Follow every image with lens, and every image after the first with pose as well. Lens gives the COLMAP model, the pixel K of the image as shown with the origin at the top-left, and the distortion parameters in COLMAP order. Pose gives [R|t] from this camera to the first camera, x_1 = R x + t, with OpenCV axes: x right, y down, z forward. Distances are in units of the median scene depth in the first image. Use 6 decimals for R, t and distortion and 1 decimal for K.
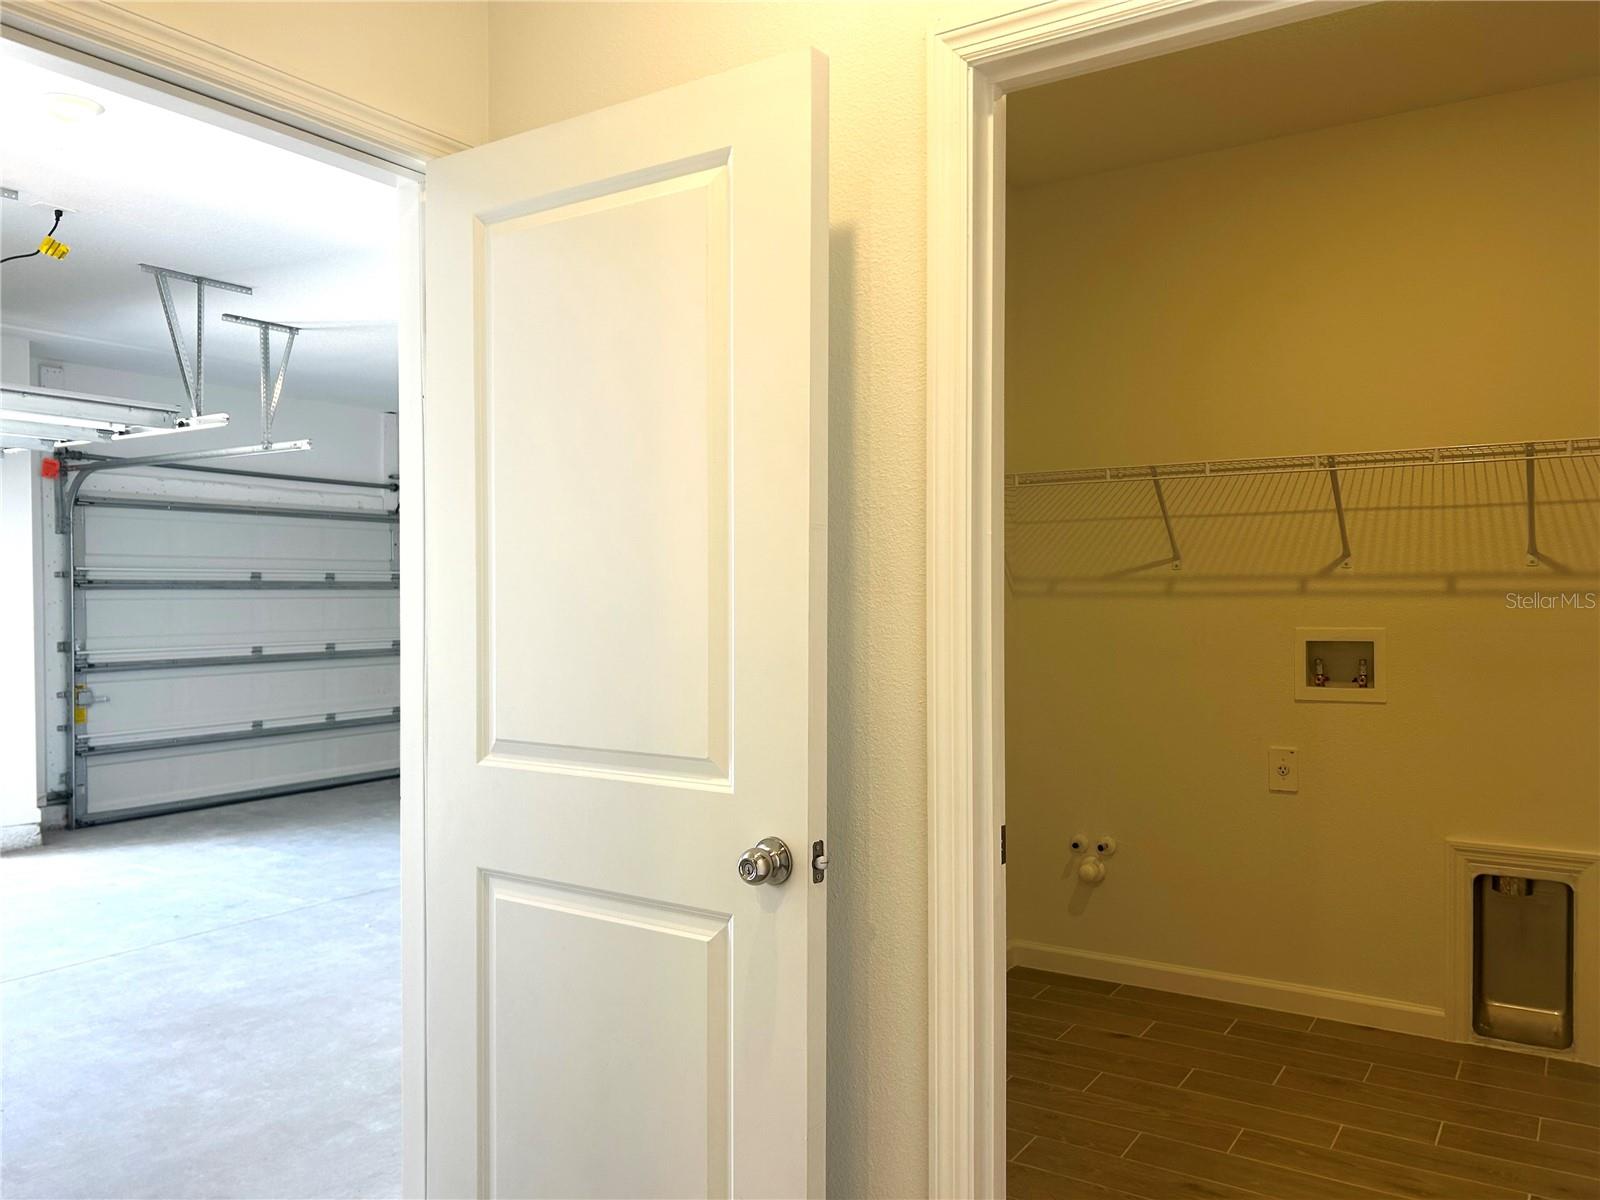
lens RADIAL K [[1201.8, 0, 796.2], [0, 1201.8, 615.7], [0, 0, 1]] dist [0.059213, -0.075658]
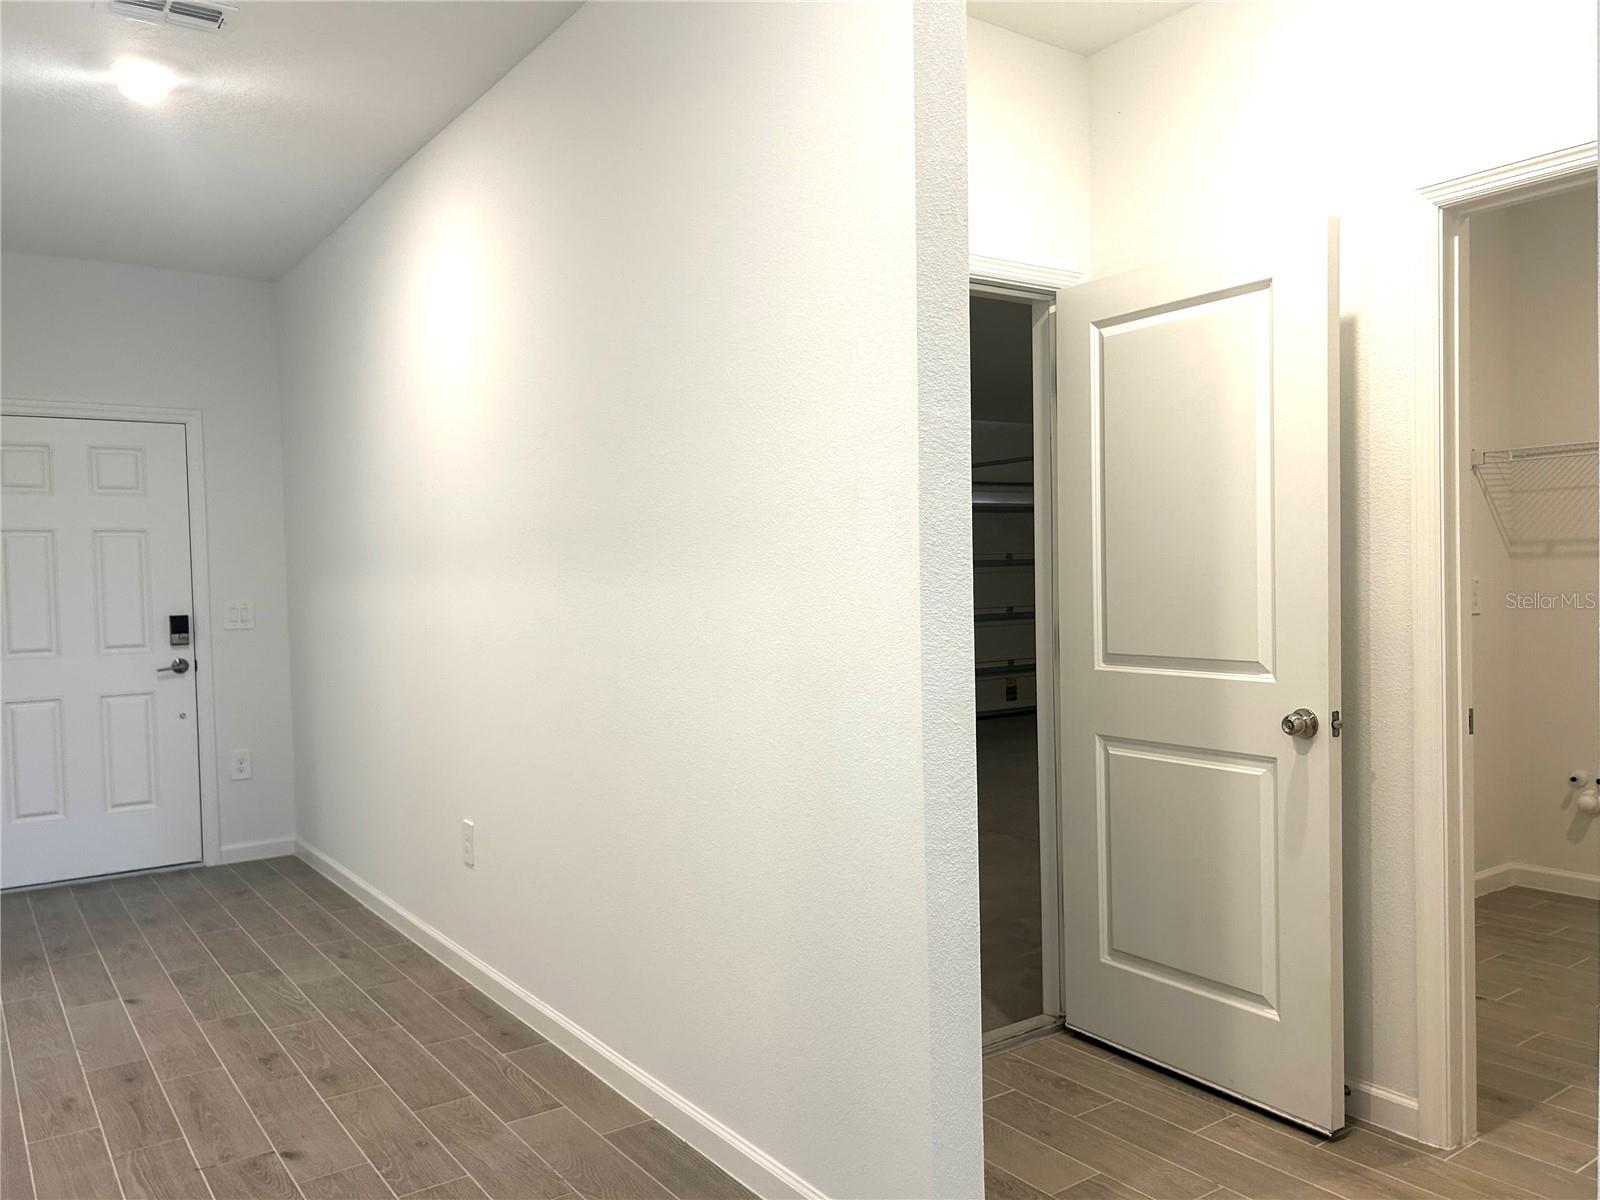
lens RADIAL K [[1201.8, 0, 796.2], [0, 1201.8, 615.7], [0, 0, 1]] dist [0.059213, -0.075658]
pose [[0.929331, -0.008051, -0.369160, -0.048815], [0.015419, 0.999736, 0.017013, 0.020244], [0.368926, -0.021502, 0.929210, -0.717036]]
